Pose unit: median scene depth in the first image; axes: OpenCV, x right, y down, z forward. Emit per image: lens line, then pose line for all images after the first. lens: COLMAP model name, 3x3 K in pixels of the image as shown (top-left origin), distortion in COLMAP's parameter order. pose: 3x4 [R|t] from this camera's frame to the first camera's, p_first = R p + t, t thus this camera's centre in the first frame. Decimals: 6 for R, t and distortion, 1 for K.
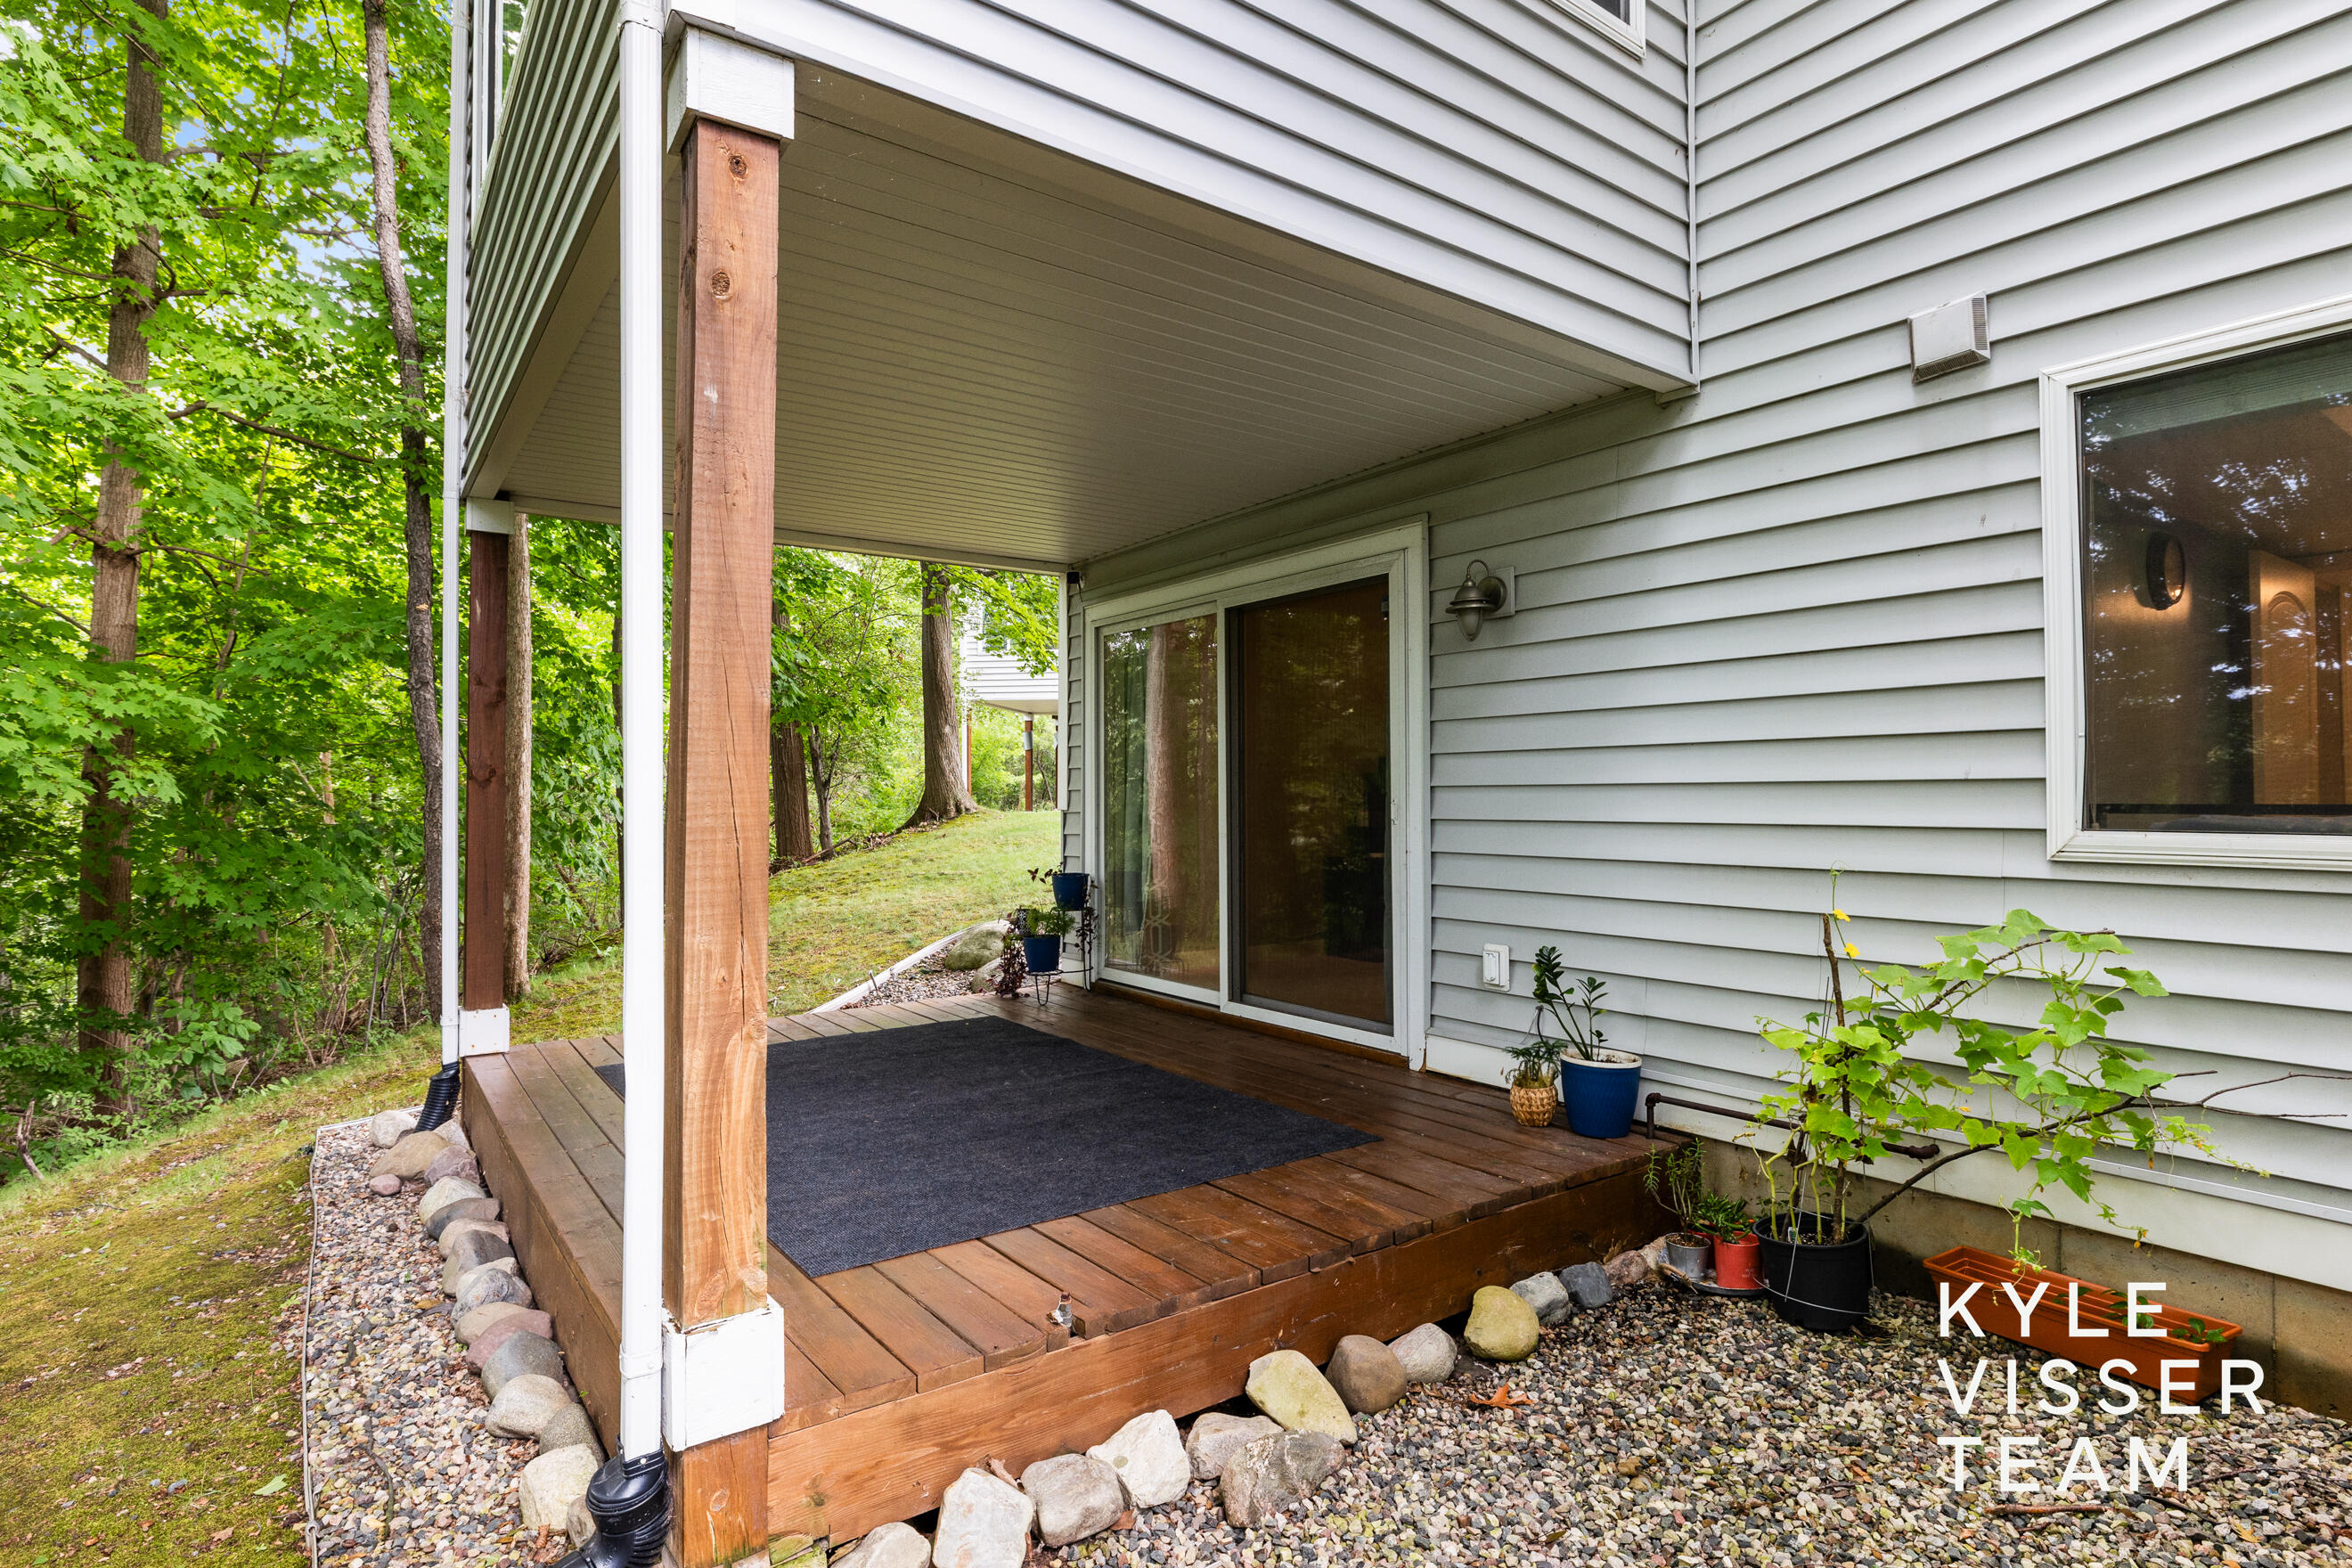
lens RADIAL K [[1198.4, 0, 1174.2], [0, 1198.4, 785.0], [0, 0, 1]] dist [-0.003913, 0.001321]
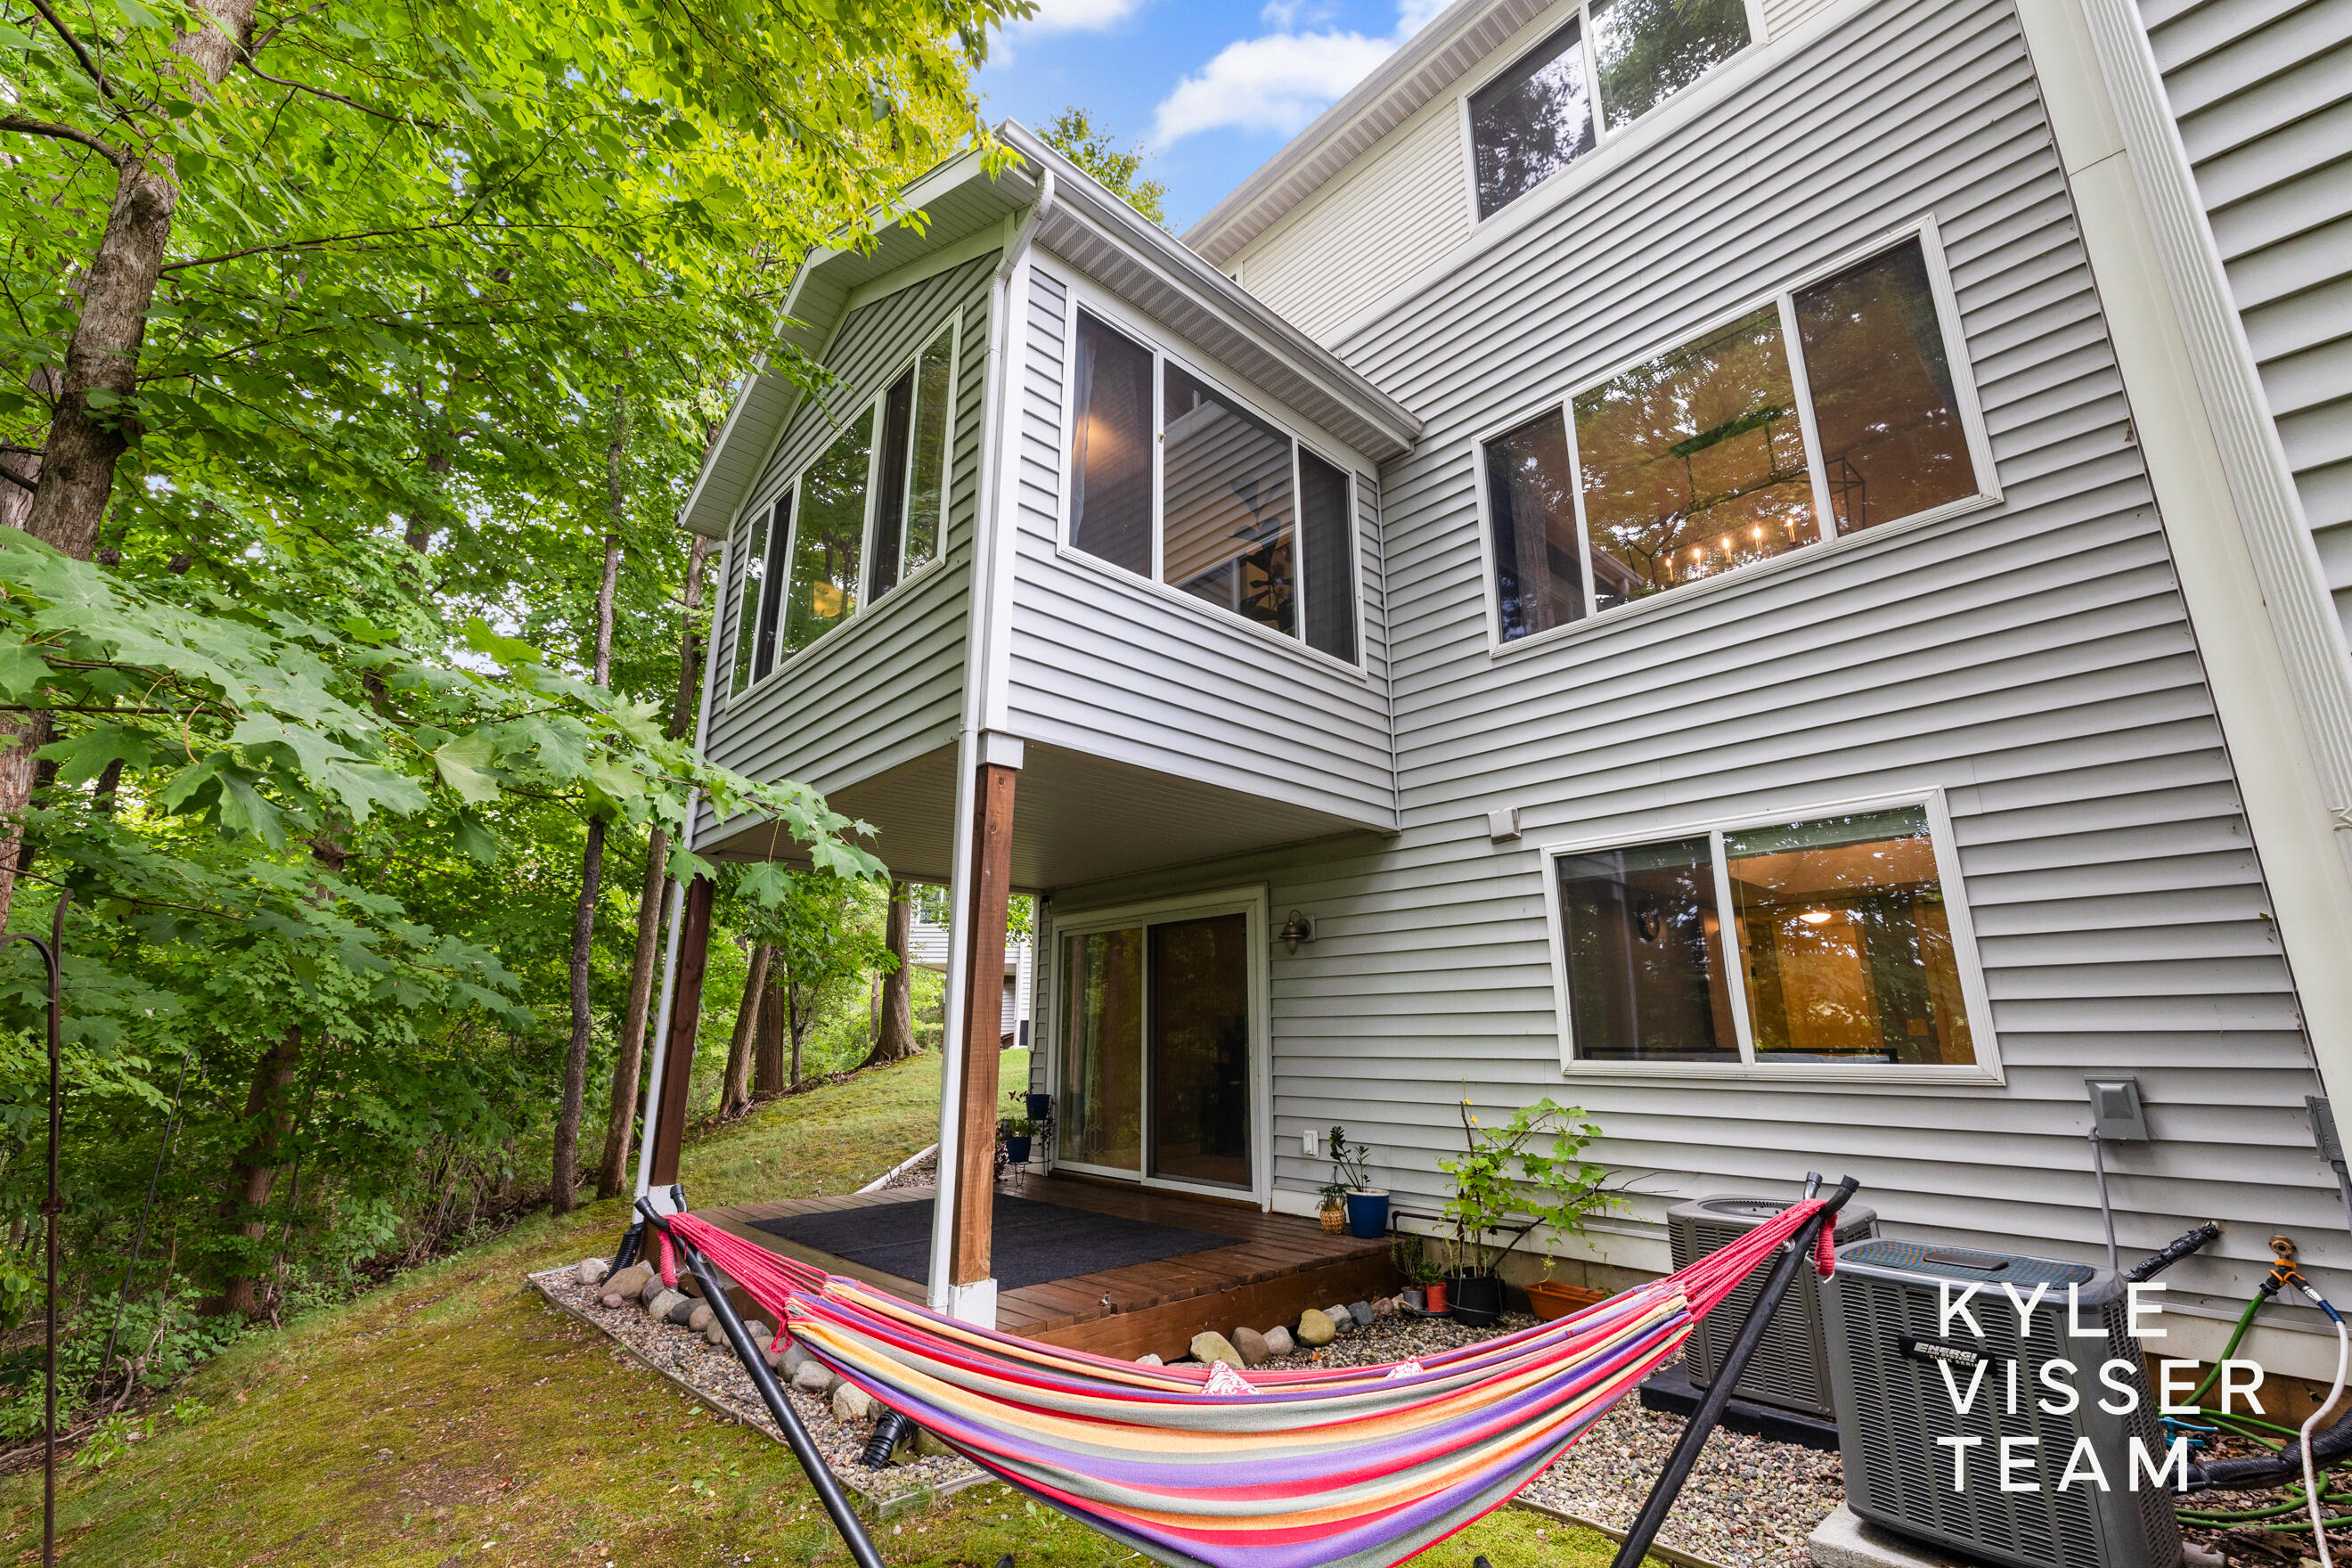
lens RADIAL K [[1001.0, 0, 1177.2], [0, 1001.0, 779.0], [0, 0, 1]] dist [0.003304, 0.000125]
pose [[0.991711, 0.036412, 0.123219, -0.142652], [-0.005100, 0.969405, -0.245415, -0.005157], [-0.128385, 0.242752, 0.961555, -0.586029]]
